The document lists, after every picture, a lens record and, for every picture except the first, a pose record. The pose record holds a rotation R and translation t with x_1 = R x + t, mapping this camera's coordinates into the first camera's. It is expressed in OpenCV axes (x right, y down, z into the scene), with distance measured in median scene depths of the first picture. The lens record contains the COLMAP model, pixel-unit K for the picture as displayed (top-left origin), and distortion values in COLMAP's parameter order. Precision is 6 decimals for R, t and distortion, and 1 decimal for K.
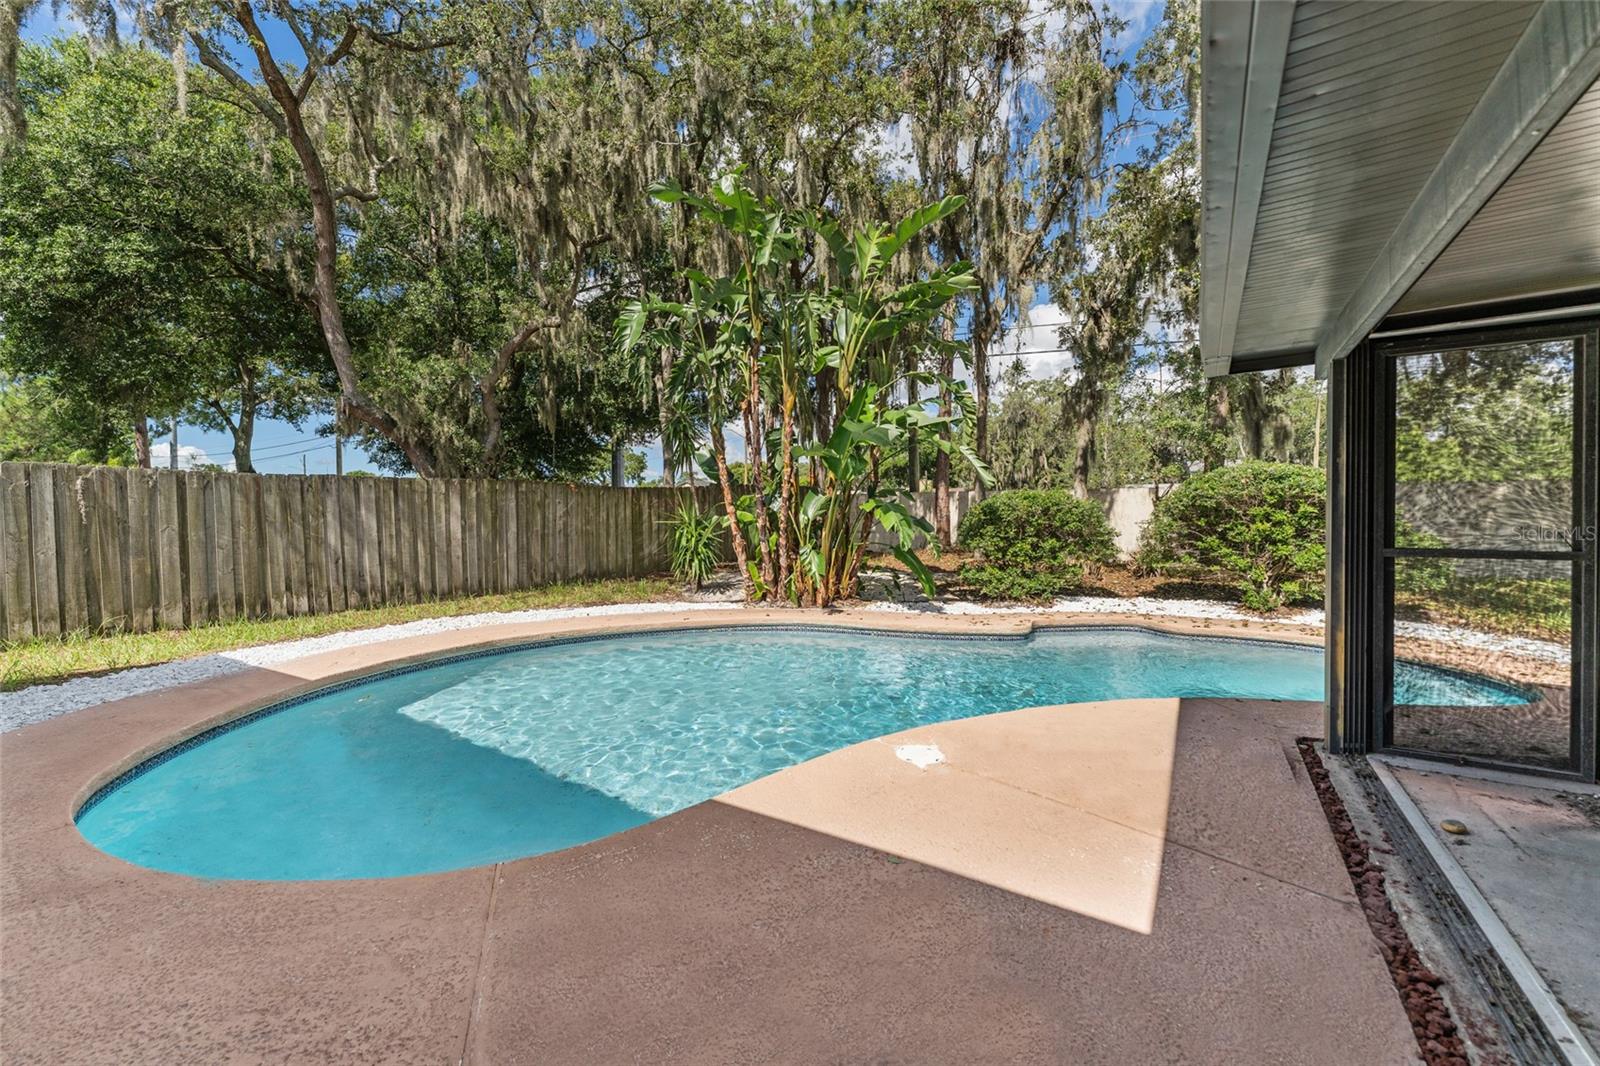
lens RADIAL K [[644.4, 0, 797.8], [0, 644.4, 531.2], [0, 0, 1]] dist [-0.002430, 0.000492]
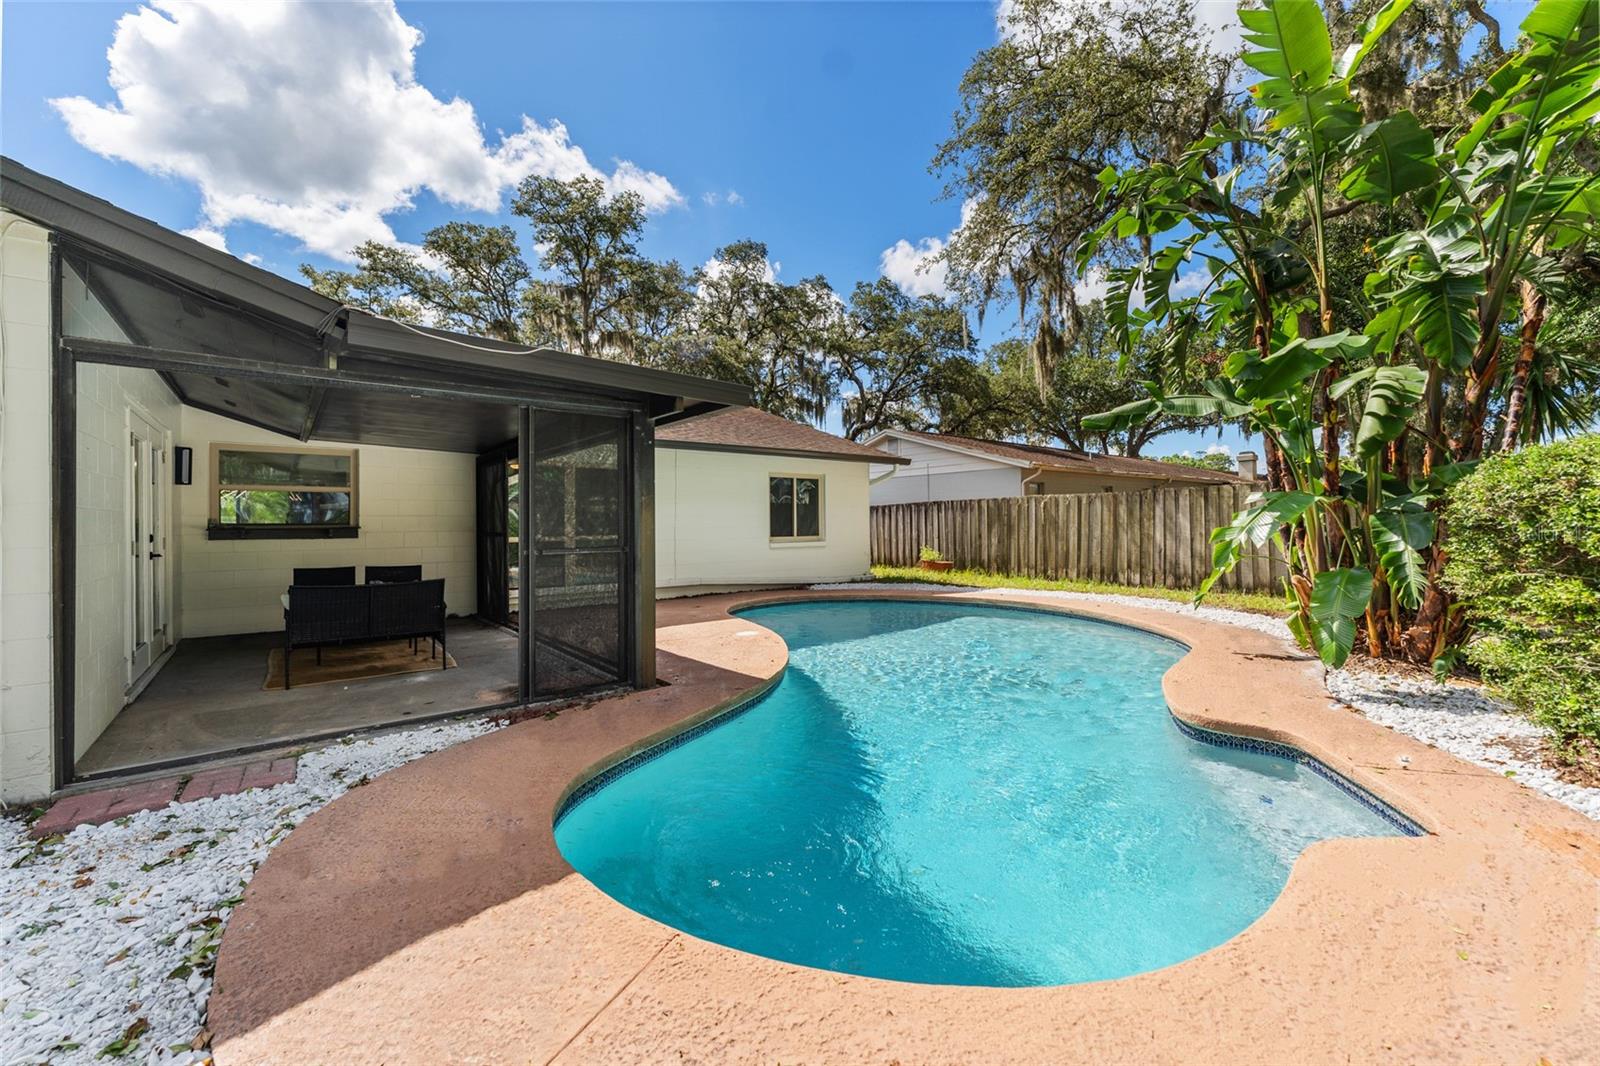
lens RADIAL K [[644.4, 0, 798.5], [0, 644.4, 528.5], [0, 0, 1]] dist [-0.002430, 0.000492]
pose [[-0.202943, 0.015216, -0.979072, 0.808708], [-0.019363, 0.999621, 0.019549, -0.016503], [0.978999, 0.022925, -0.202572, 0.501772]]
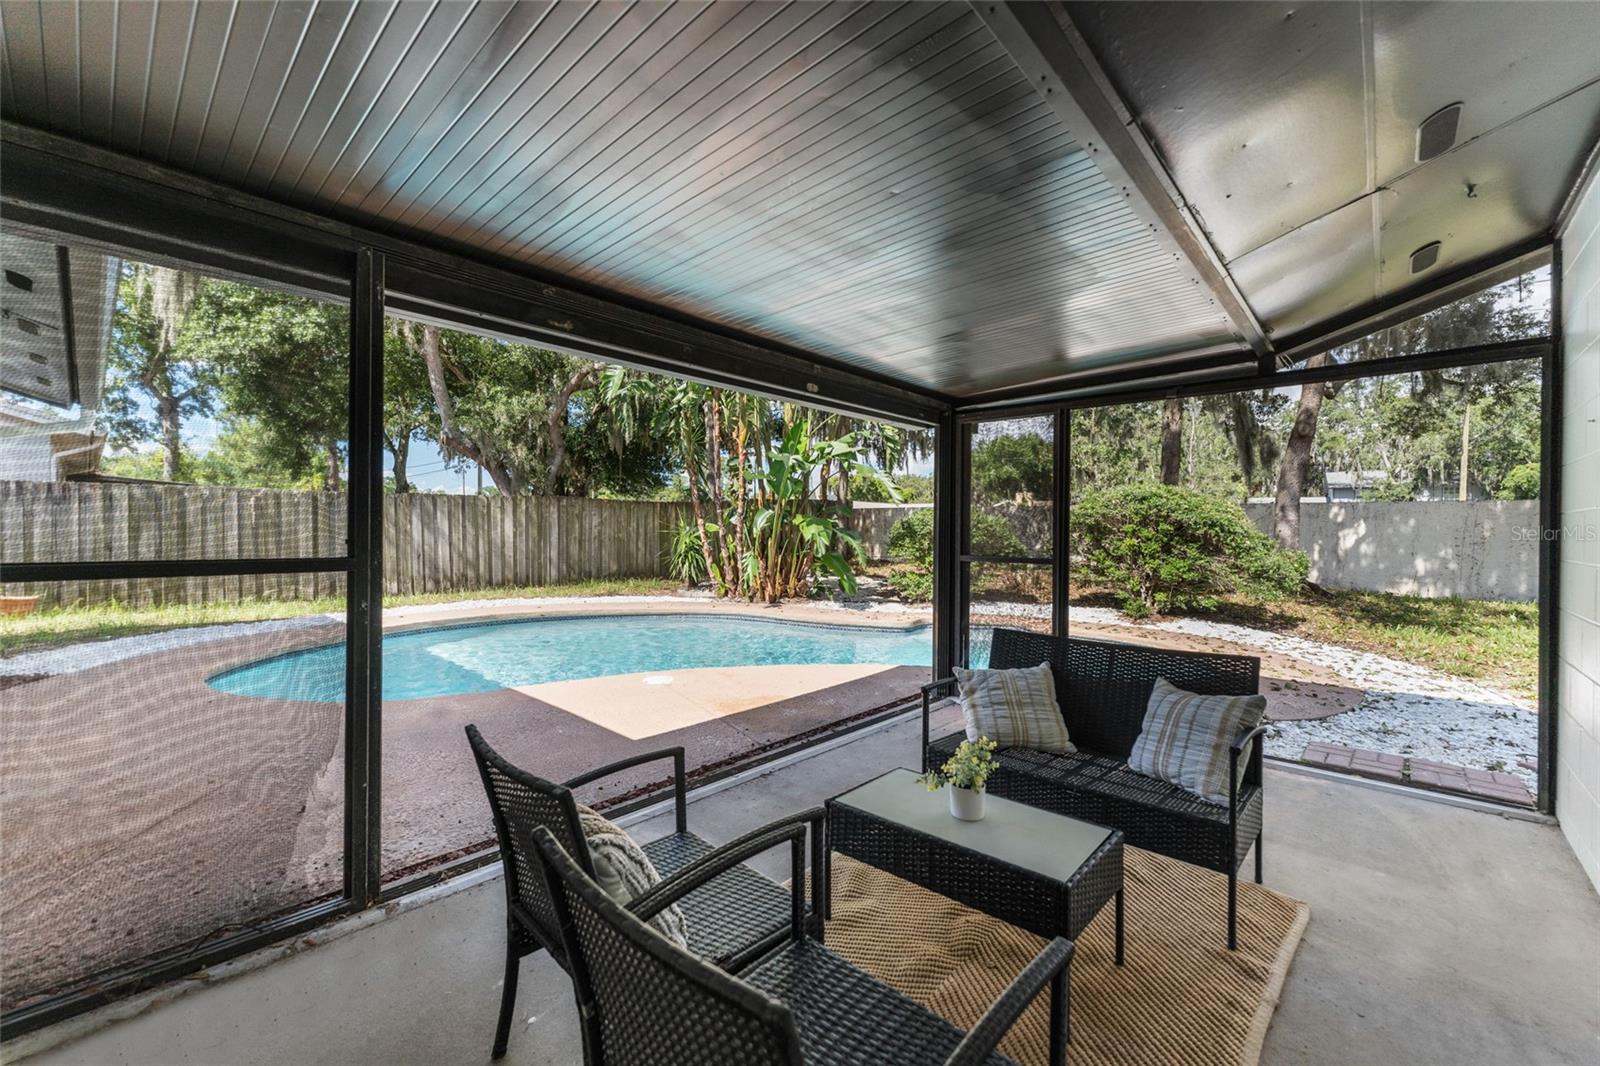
lens RADIAL K [[644.4, 0, 799.1], [0, 644.4, 535.1], [0, 0, 1]] dist [-0.002430, 0.000492]
pose [[0.983473, 0.014420, -0.180479, 0.310729], [-0.016382, 0.999822, -0.009386, 0.000436], [0.180311, 0.012187, 0.983534, -0.186498]]
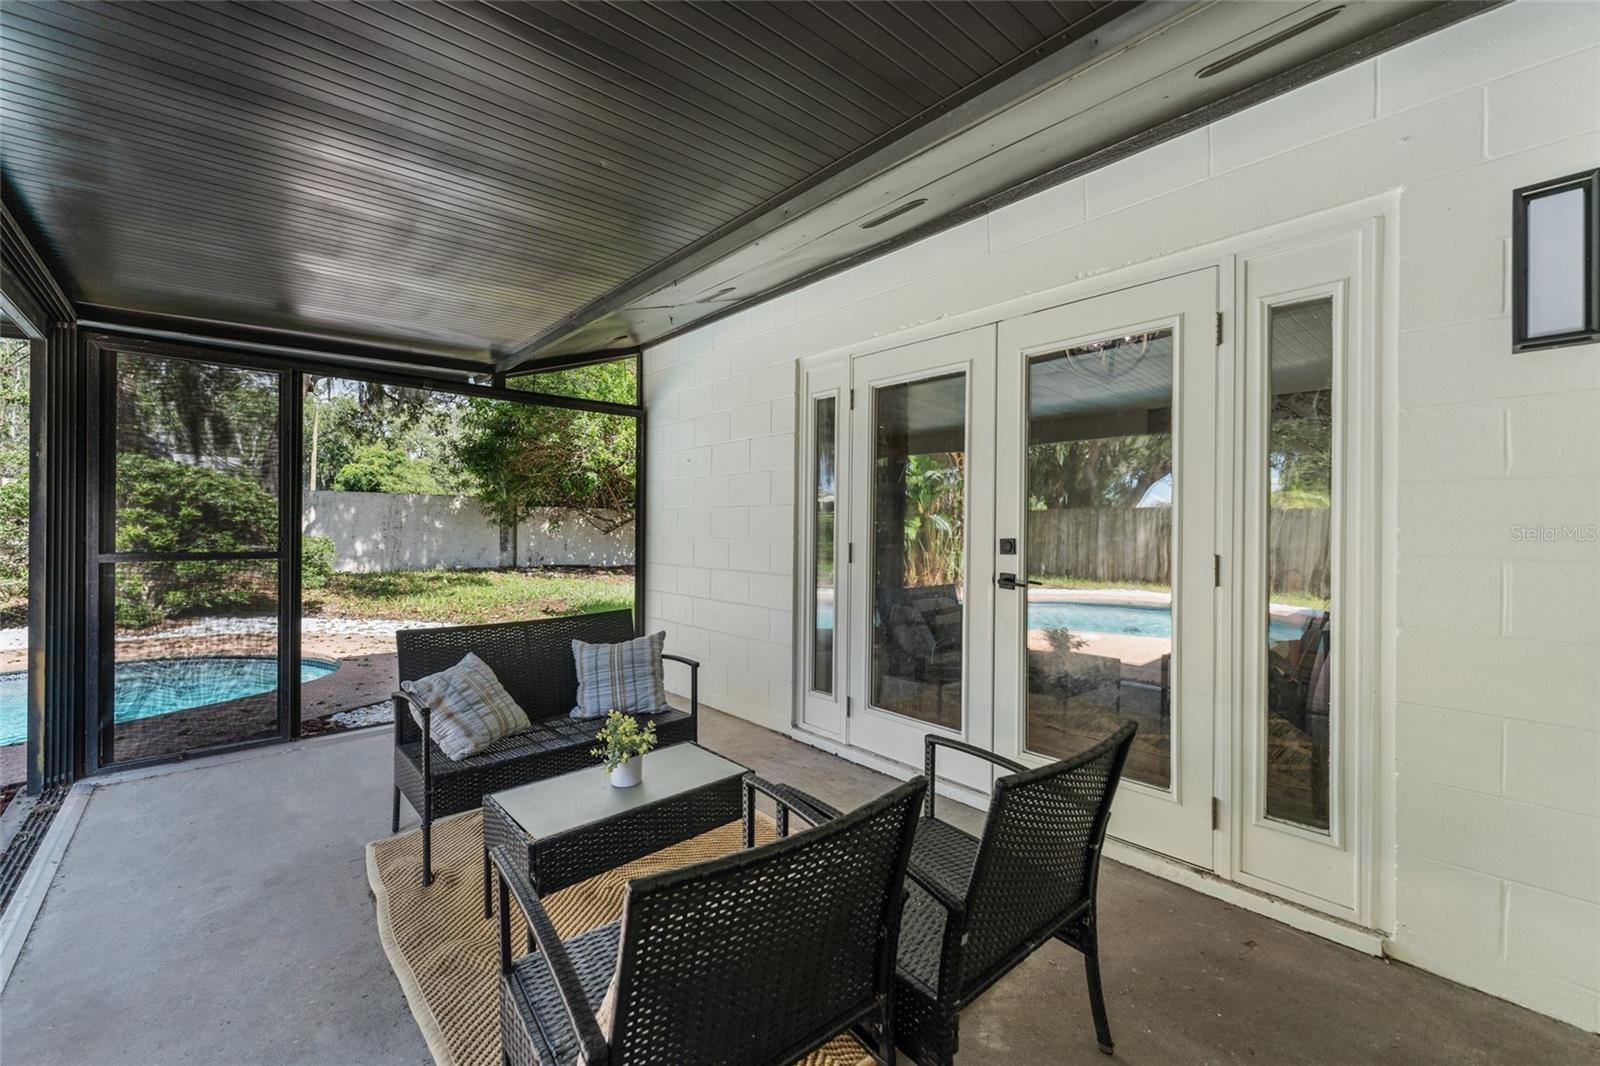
lens RADIAL K [[644.4, 0, 794.8], [0, 644.4, 527.0], [0, 0, 1]] dist [-0.002430, 0.000492]
pose [[0.270708, 0.005650, 0.962645, 0.109562], [0.006893, 0.999946, -0.007807, 0.000548], [-0.962637, 0.008749, 0.270654, -0.085356]]
